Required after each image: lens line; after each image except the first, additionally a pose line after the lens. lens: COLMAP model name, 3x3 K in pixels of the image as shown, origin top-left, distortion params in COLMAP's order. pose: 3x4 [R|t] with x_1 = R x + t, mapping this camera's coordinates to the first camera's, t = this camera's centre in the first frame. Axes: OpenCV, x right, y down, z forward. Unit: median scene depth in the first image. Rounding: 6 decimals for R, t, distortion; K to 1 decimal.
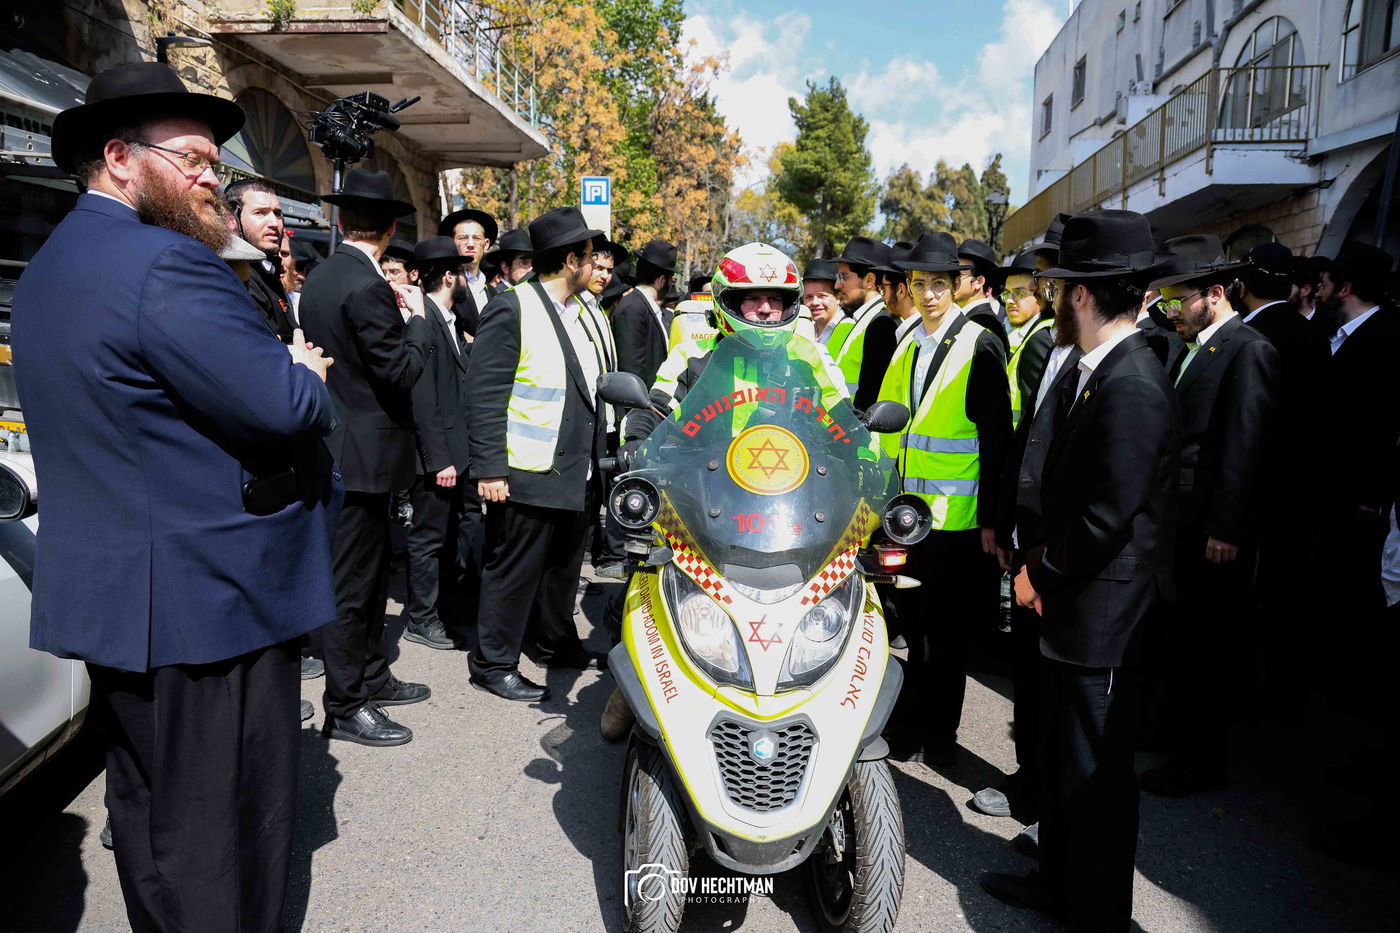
lens RADIAL K [[953.0, 0, 700.0], [0, 953.0, 466.5], [0, 0, 1]] dist [-0.095025, 0.063231]
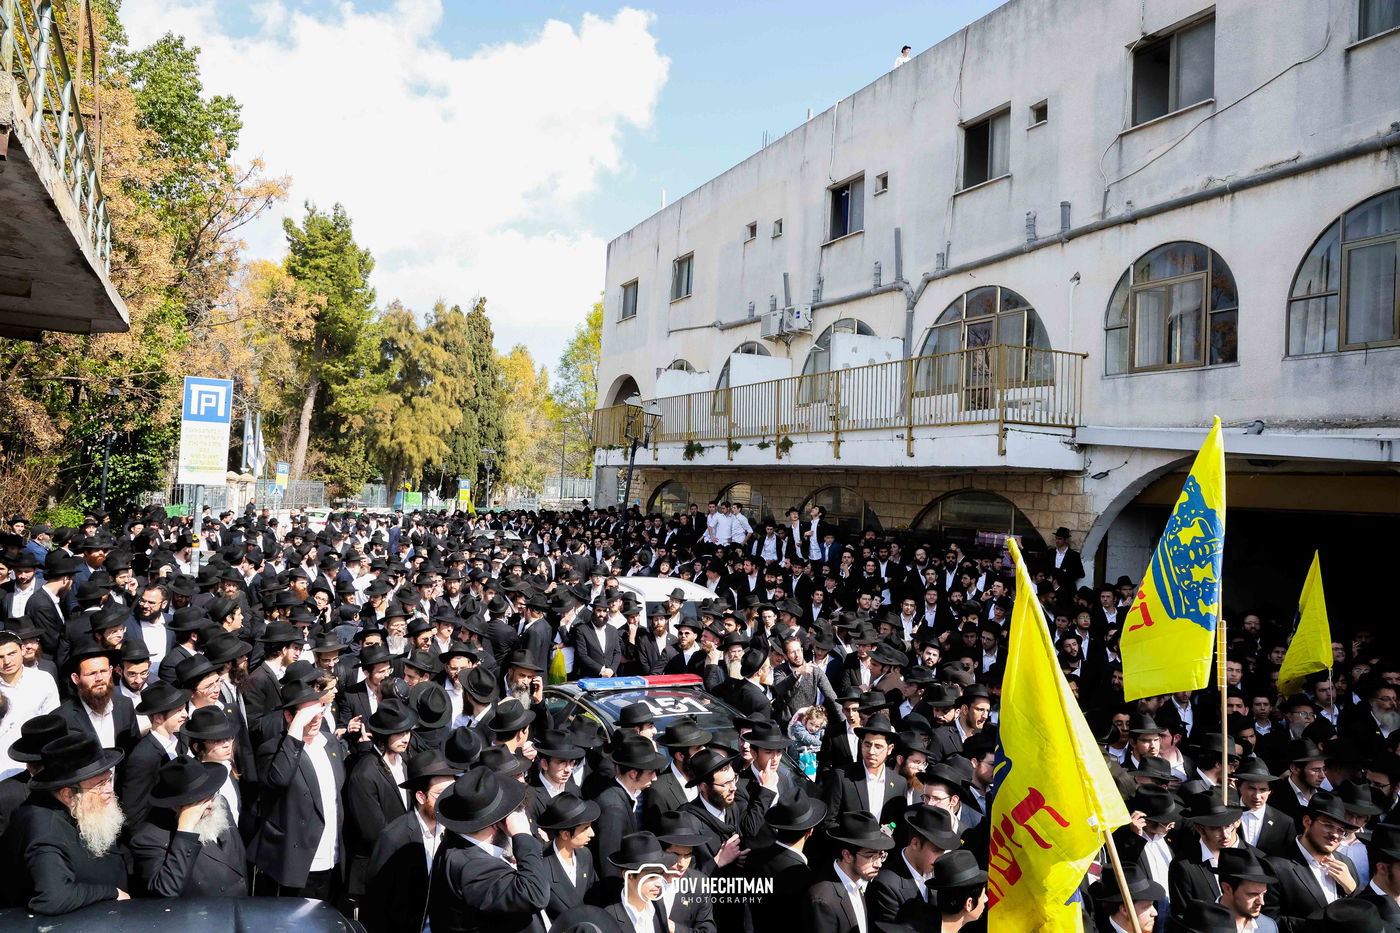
lens RADIAL K [[953.0, 0, 700.0], [0, 953.0, 466.5], [0, 0, 1]] dist [-0.095025, 0.063231]
pose [[0.837556, 0.037331, 0.545075, -0.129354], [0.031843, 0.992632, -0.116913, -0.122826], [-0.545423, 0.115278, 0.830196, 0.231446]]
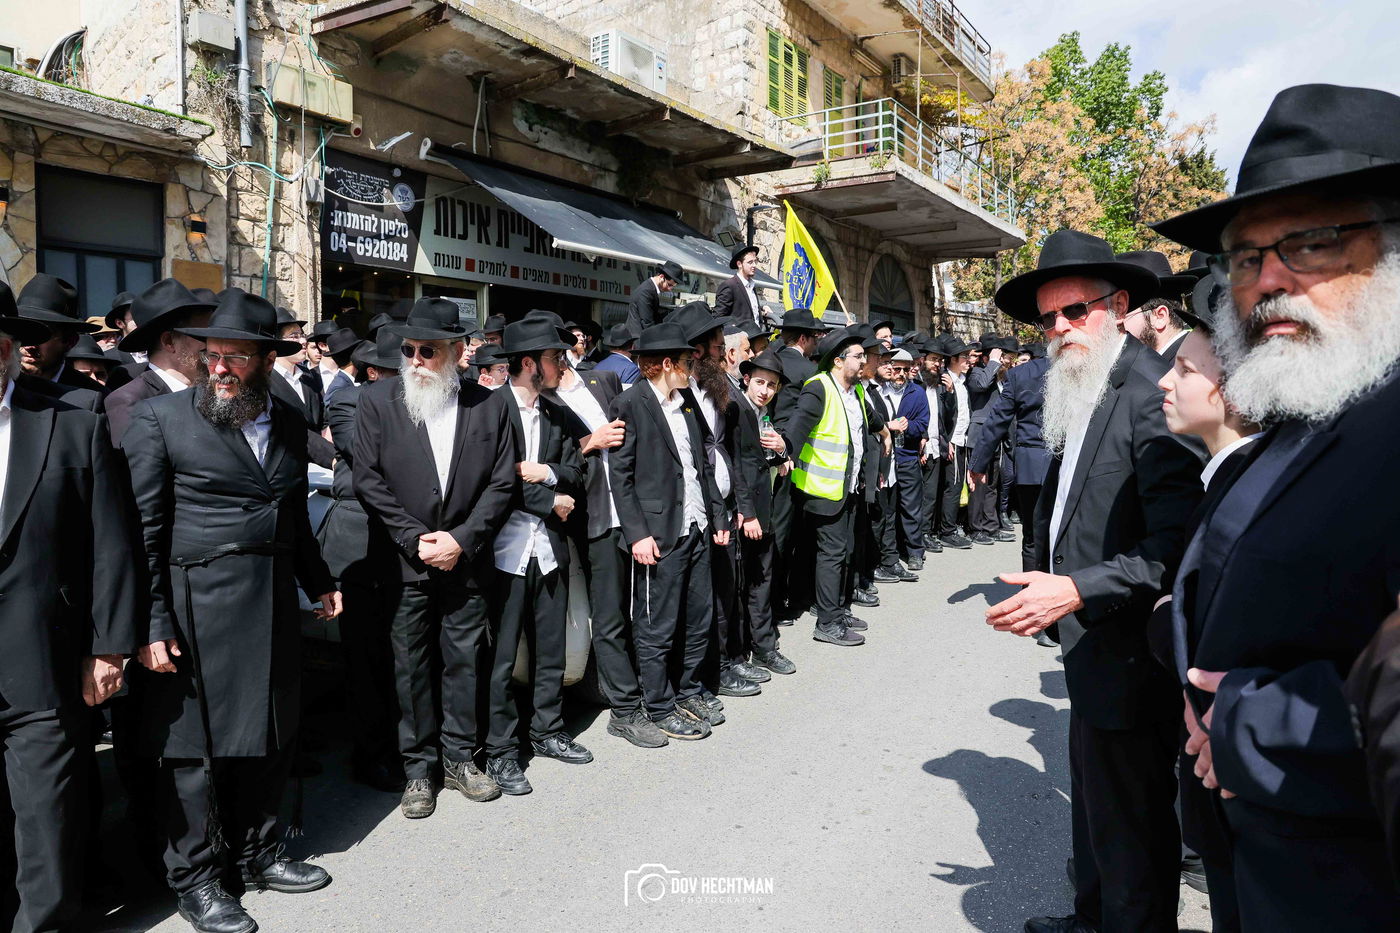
lens RADIAL K [[953.0, 0, 700.0], [0, 953.0, 466.5], [0, 0, 1]] dist [-0.095025, 0.063231]
pose [[0.874027, -0.004740, -0.485855, 0.037237], [-0.032416, 0.997156, -0.068042, 0.025905], [0.484796, 0.075220, 0.871387, -0.138220]]
